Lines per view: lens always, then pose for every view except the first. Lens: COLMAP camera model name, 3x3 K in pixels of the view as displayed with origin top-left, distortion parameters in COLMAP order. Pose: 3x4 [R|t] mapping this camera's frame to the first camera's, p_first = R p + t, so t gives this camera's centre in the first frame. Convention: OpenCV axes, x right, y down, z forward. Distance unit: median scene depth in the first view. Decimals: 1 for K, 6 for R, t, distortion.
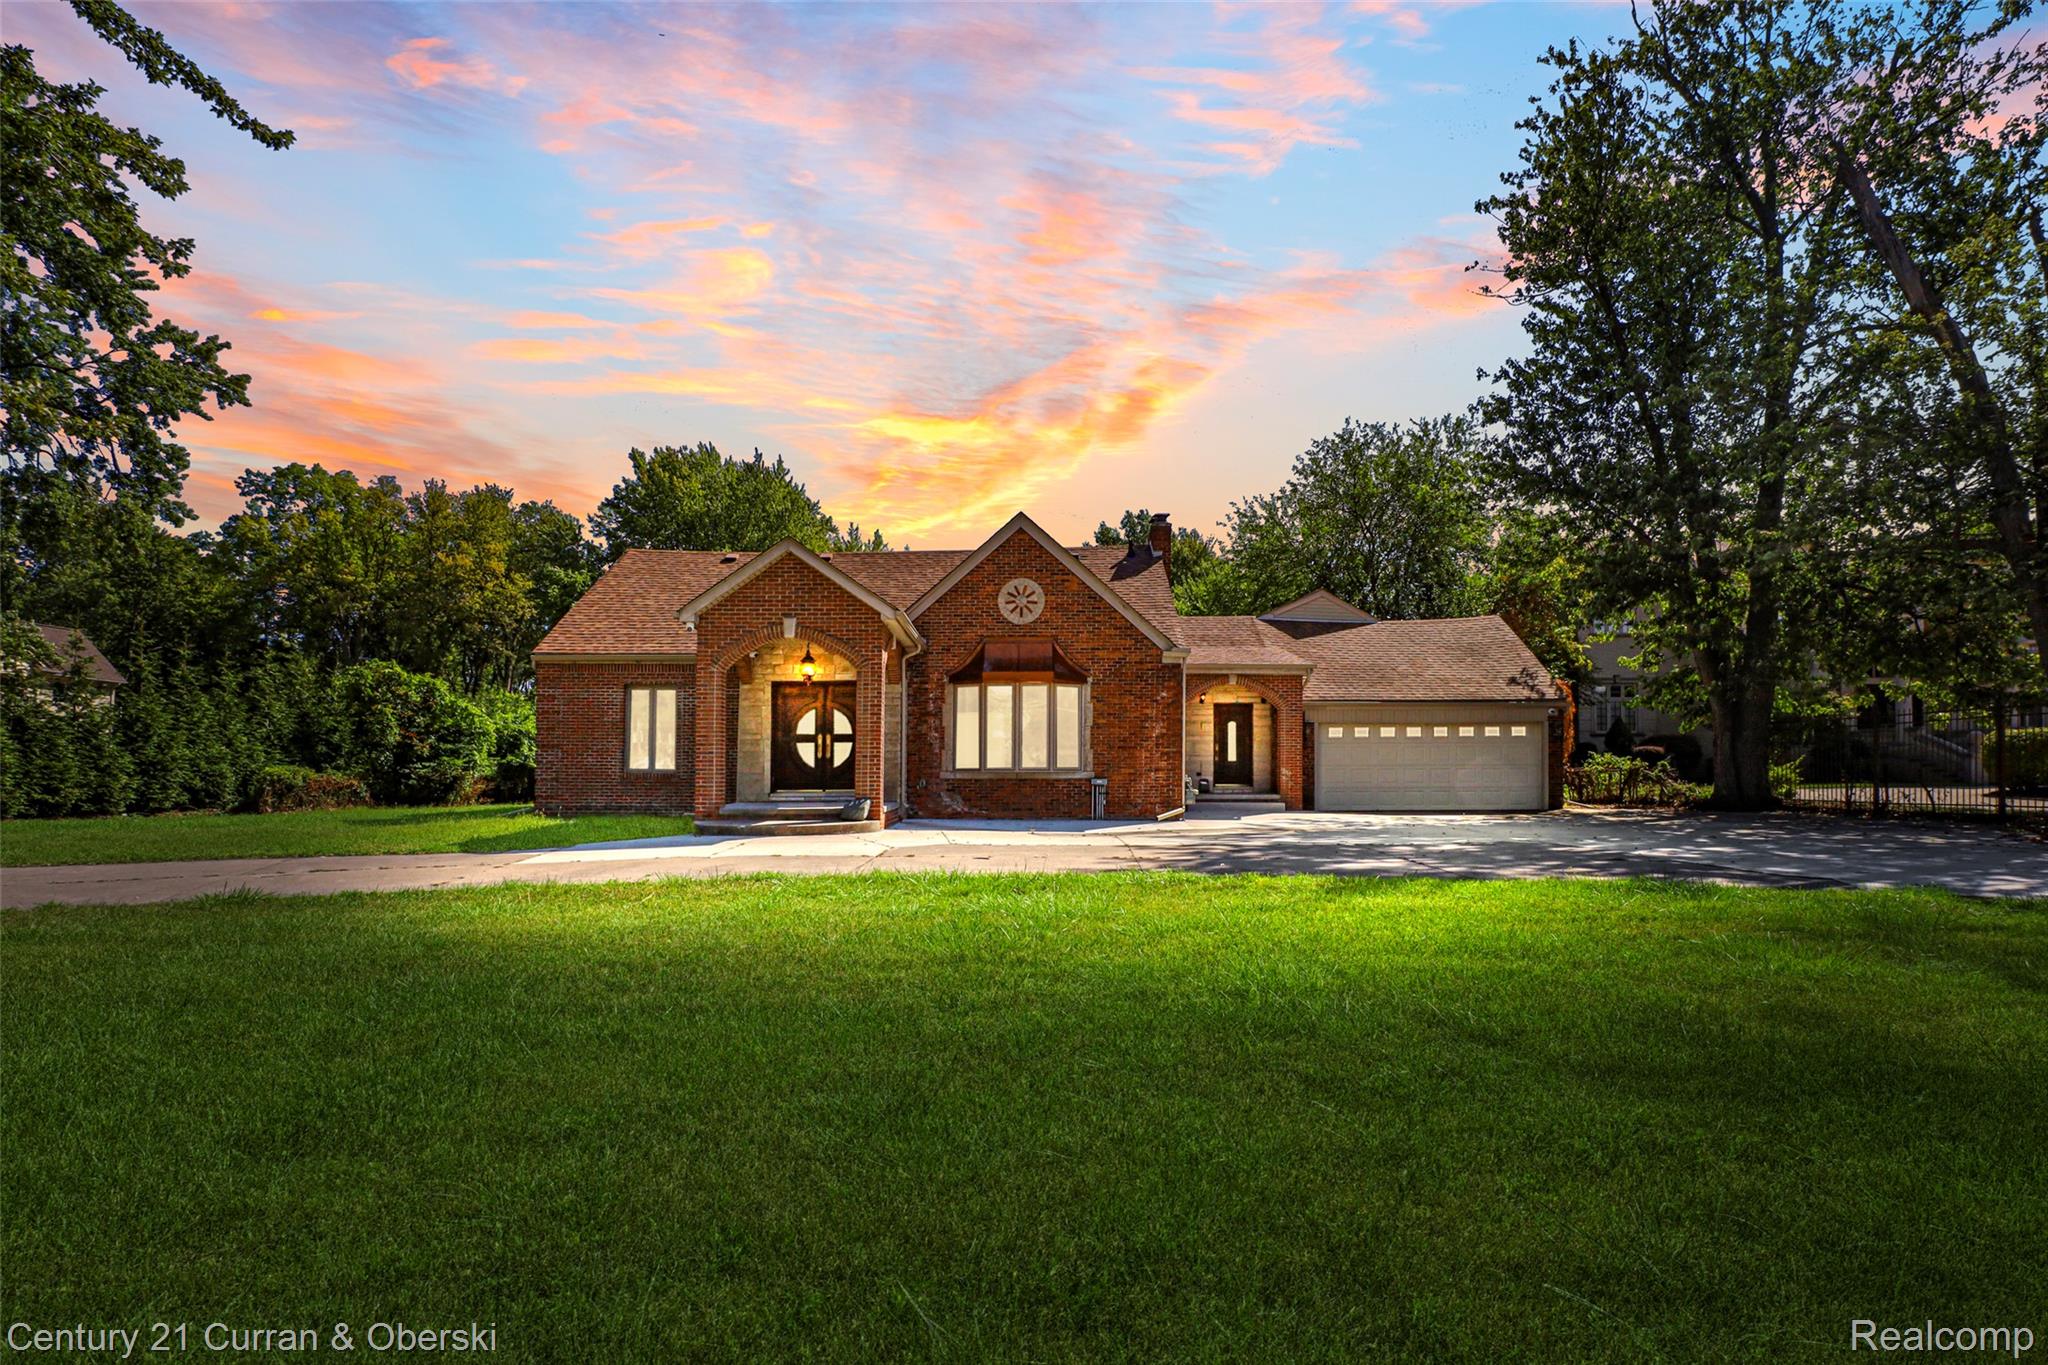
lens RADIAL K [[977.9, 0, 1031.4], [0, 977.9, 721.3], [0, 0, 1]] dist [-0.015521, 0.000783]
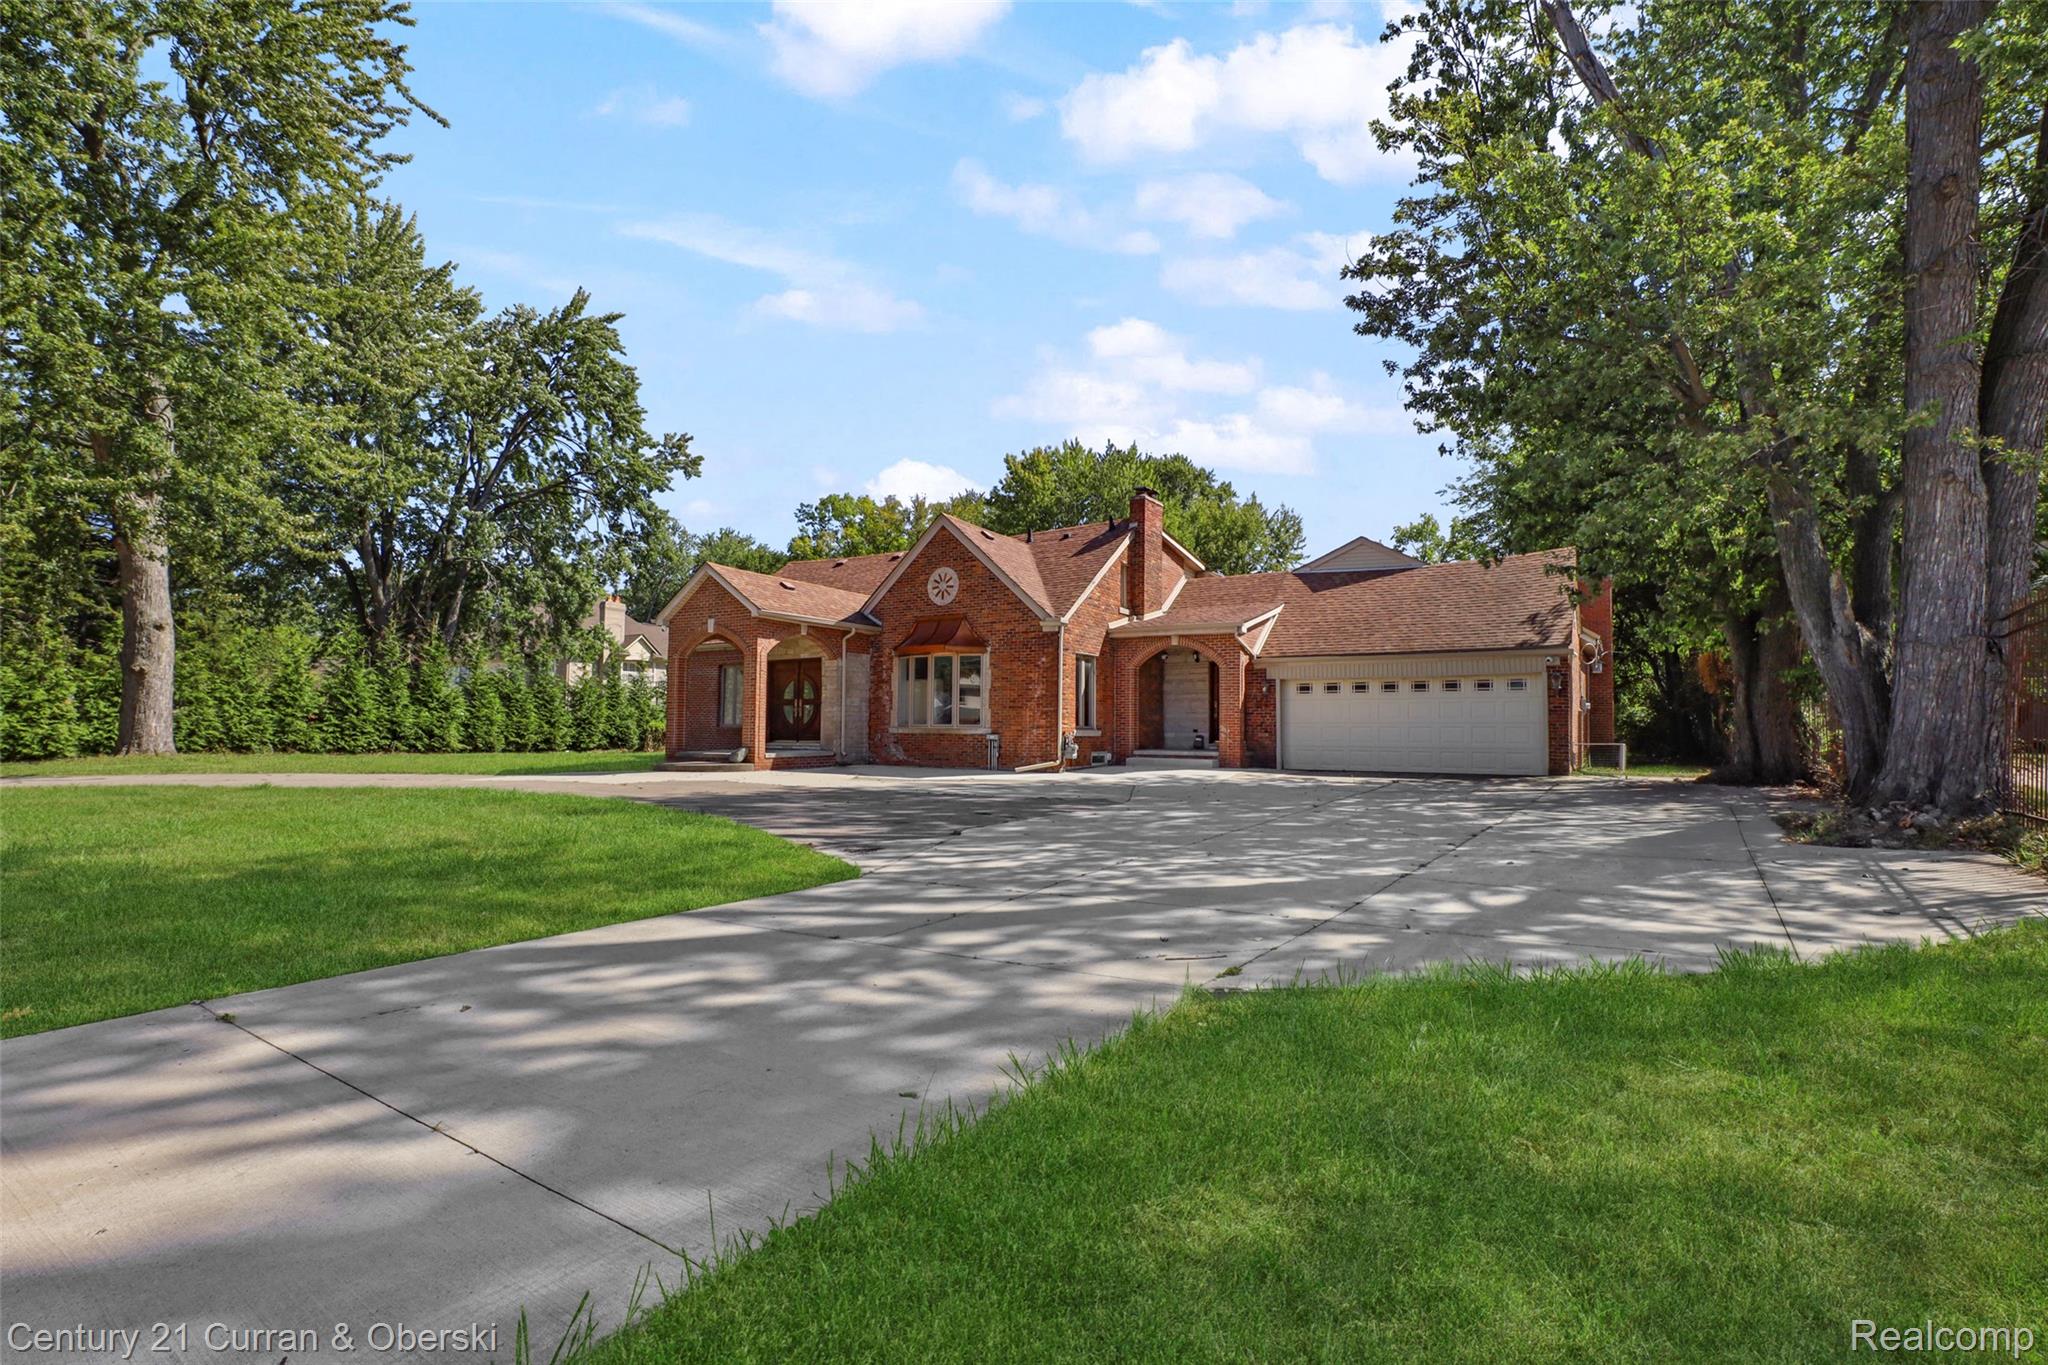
lens RADIAL K [[962.5, 0, 1021.5], [0, 962.5, 643.5], [0, 0, 1]] dist [-0.025786, 0.000034]
pose [[0.846228, -0.041478, -0.531204, 0.432170], [0.023621, 0.998906, -0.040369, -0.001294], [0.532297, 0.021614, 0.846282, 0.030639]]
